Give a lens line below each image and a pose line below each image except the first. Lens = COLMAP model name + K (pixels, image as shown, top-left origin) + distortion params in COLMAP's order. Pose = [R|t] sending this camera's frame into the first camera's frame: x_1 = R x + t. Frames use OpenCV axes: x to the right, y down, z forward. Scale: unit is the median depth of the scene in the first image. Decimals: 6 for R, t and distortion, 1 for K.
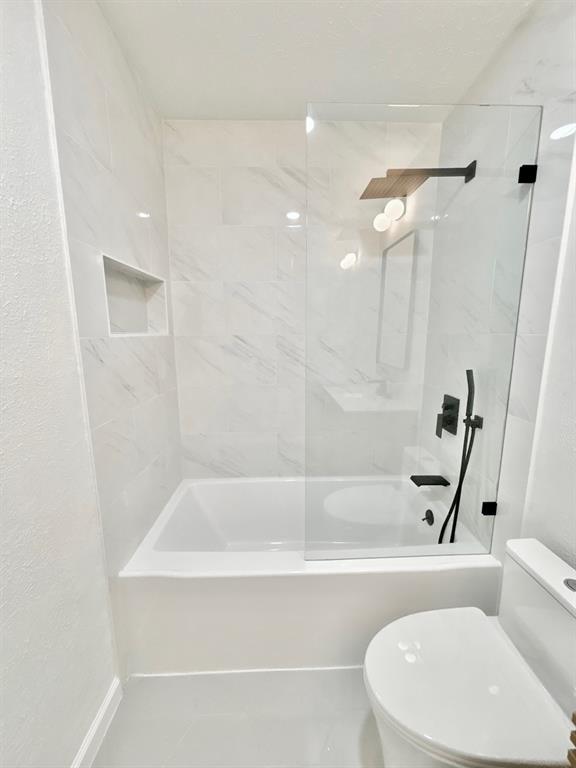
lens RADIAL K [[311.3, 0, 288.0], [0, 311.3, 384.0], [0, 0, 1]] dist [0.000460, 0.000121]
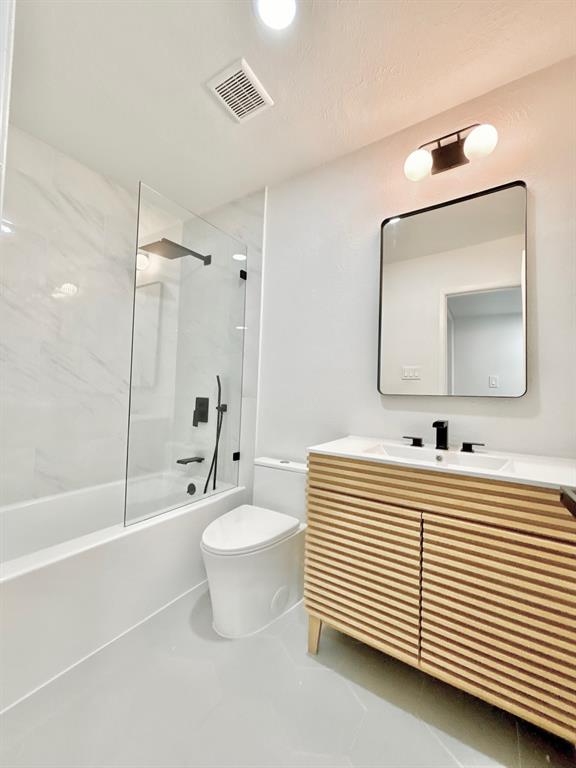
lens RADIAL K [[311.3, 0, 288.0], [0, 311.3, 384.0], [0, 0, 1]] dist [0.000460, 0.000121]
pose [[0.578394, 0.038873, 0.814831, -0.476685], [0.094958, 0.988865, -0.114580, 0.197350], [-0.810212, 0.143647, 0.568262, -0.191251]]
